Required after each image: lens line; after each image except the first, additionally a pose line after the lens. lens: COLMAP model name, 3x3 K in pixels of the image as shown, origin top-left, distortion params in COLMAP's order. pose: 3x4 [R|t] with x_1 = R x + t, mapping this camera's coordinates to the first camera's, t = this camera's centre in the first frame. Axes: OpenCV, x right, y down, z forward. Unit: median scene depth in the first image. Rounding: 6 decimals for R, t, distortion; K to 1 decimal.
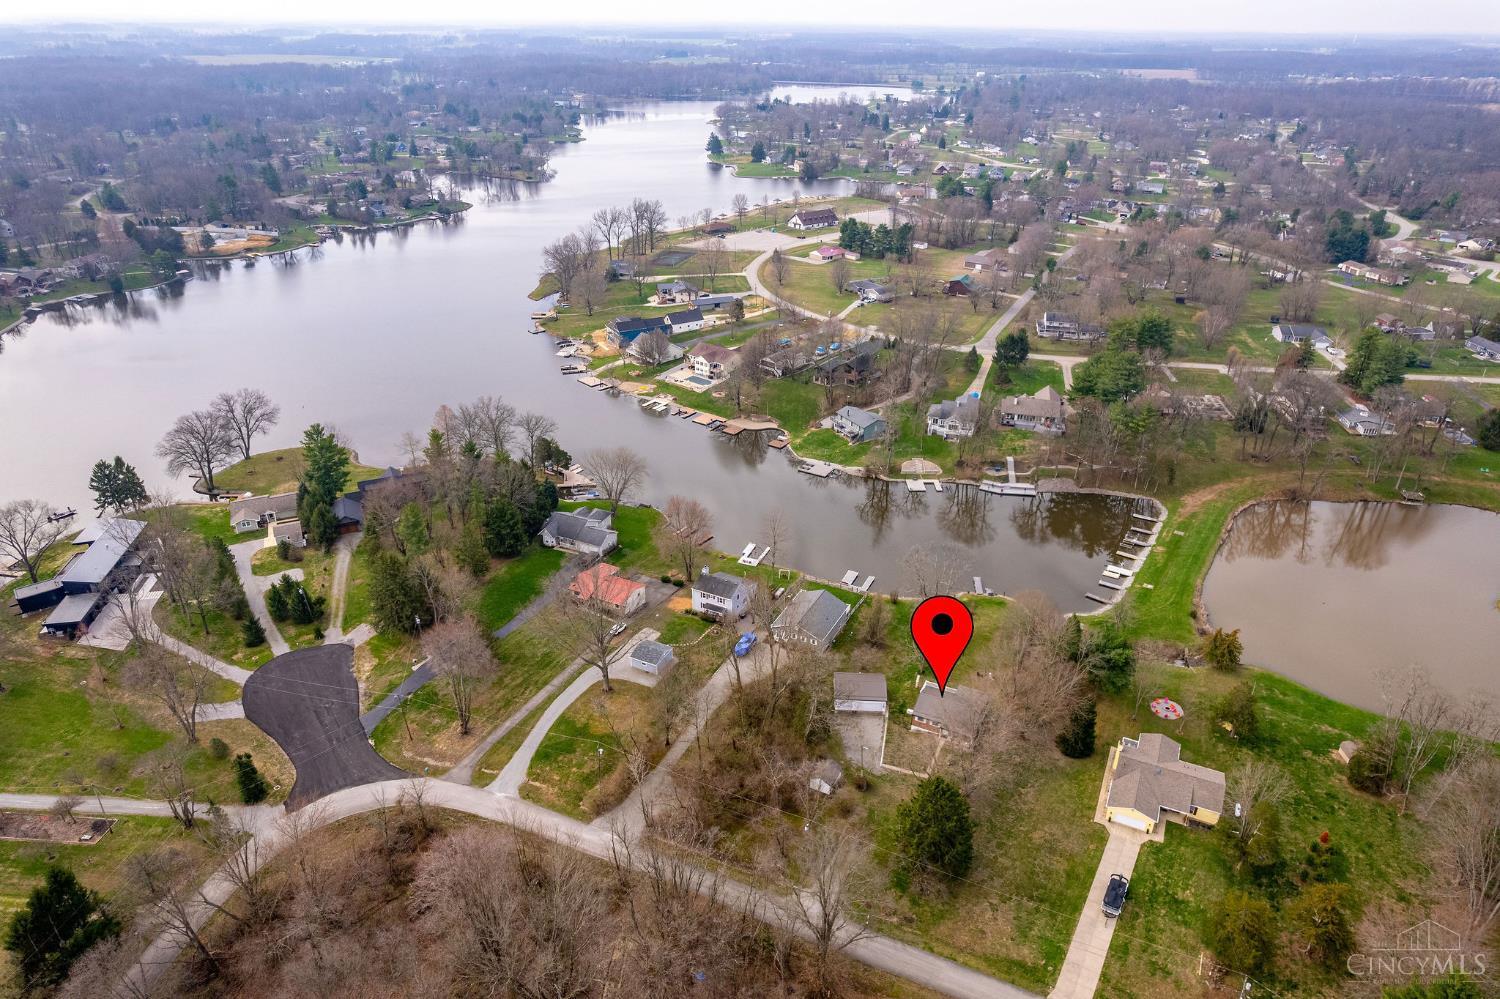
lens RADIAL K [[969.7, 0, 750.0], [0, 969.7, 499.5], [0, 0, 1]] dist [-0.075401, 0.071262]
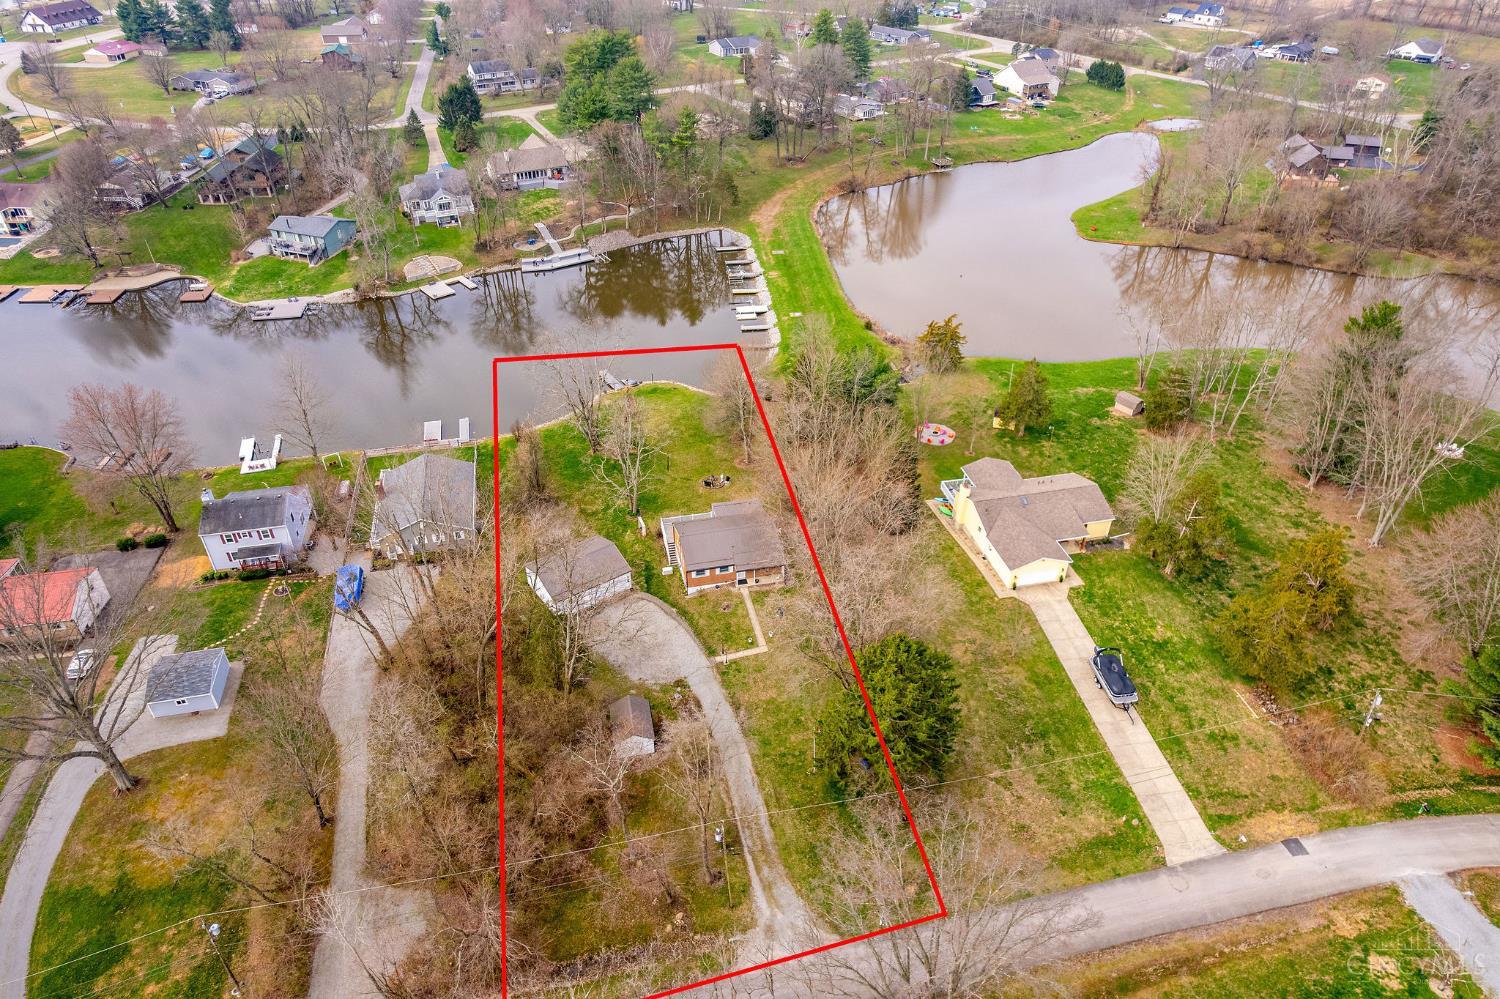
lens RADIAL K [[969.7, 0, 750.0], [0, 969.7, 499.5], [0, 0, 1]] dist [-0.075401, 0.071262]
pose [[0.772333, -0.369791, 0.516485, -0.065723], [0.288908, 0.928611, 0.232840, 0.028179], [-0.565716, -0.030613, 0.824032, 0.286367]]
